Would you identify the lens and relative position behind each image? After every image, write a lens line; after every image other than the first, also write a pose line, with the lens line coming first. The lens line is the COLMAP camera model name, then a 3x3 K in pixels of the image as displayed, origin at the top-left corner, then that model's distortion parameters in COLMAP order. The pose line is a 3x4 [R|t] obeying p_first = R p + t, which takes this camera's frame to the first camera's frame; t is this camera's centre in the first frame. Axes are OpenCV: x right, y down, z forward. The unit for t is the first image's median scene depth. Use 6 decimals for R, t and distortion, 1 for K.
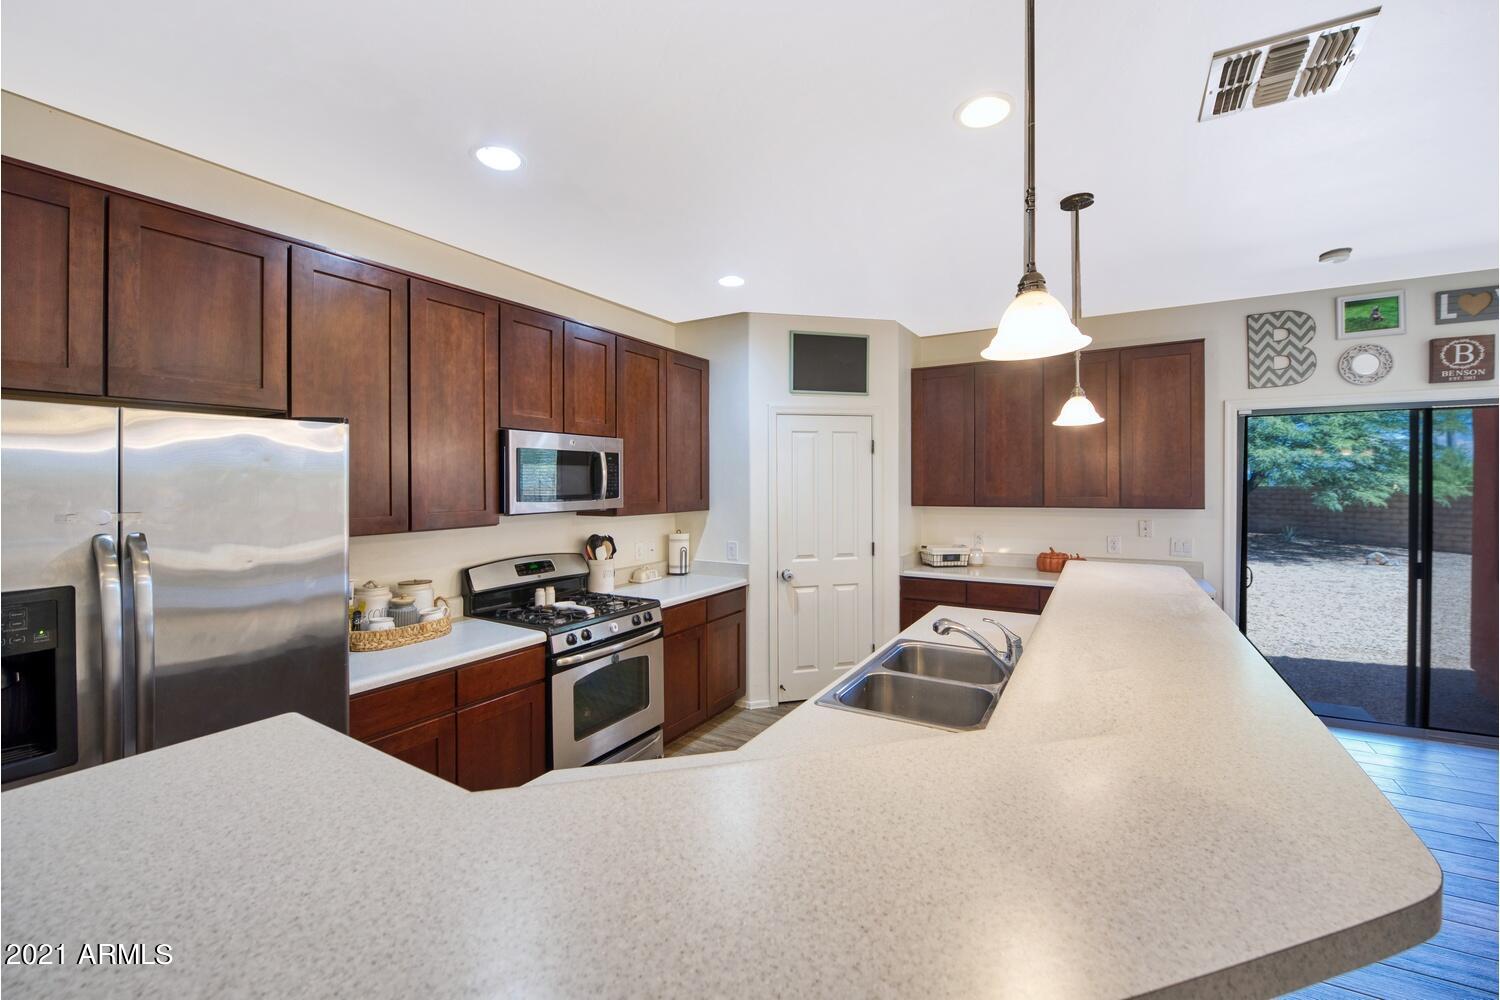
lens RADIAL K [[603.3, 0, 766.1], [0, 603.3, 482.2], [0, 0, 1]] dist [-0.006833, -0.001032]
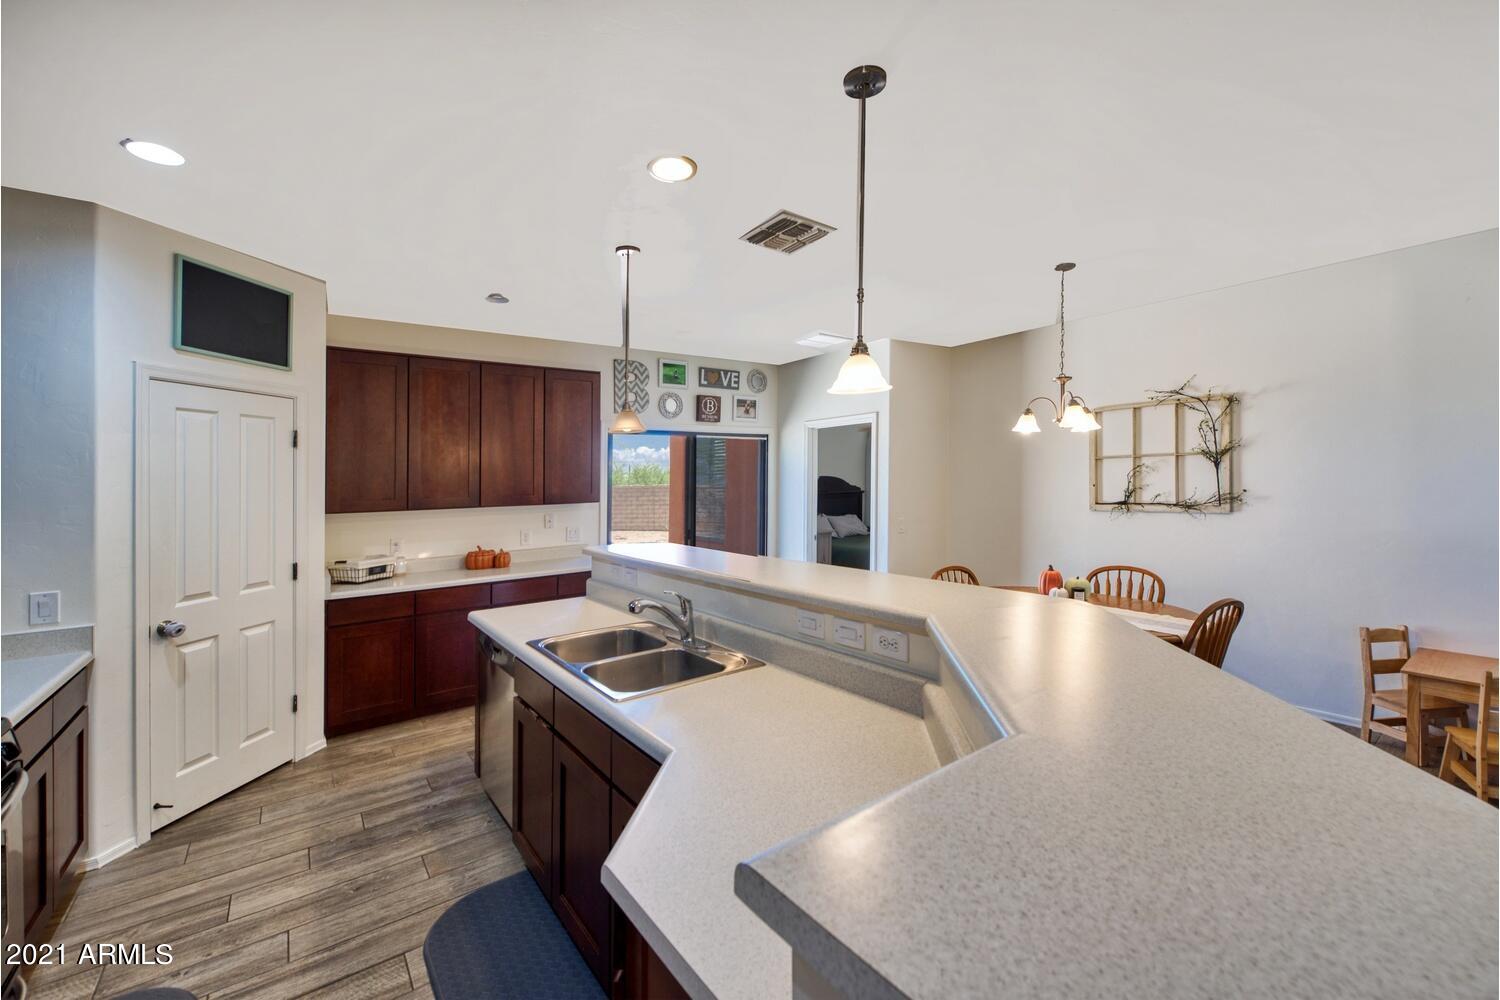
lens RADIAL K [[603.3, 0, 741.6], [0, 603.3, 480.4], [0, 0, 1]] dist [-0.006833, -0.001032]
pose [[0.406112, -0.001329, 0.913822, -0.348489], [0.011003, 0.999934, -0.003436, 0.004264], [-0.913757, 0.011450, 0.406100, 0.202129]]
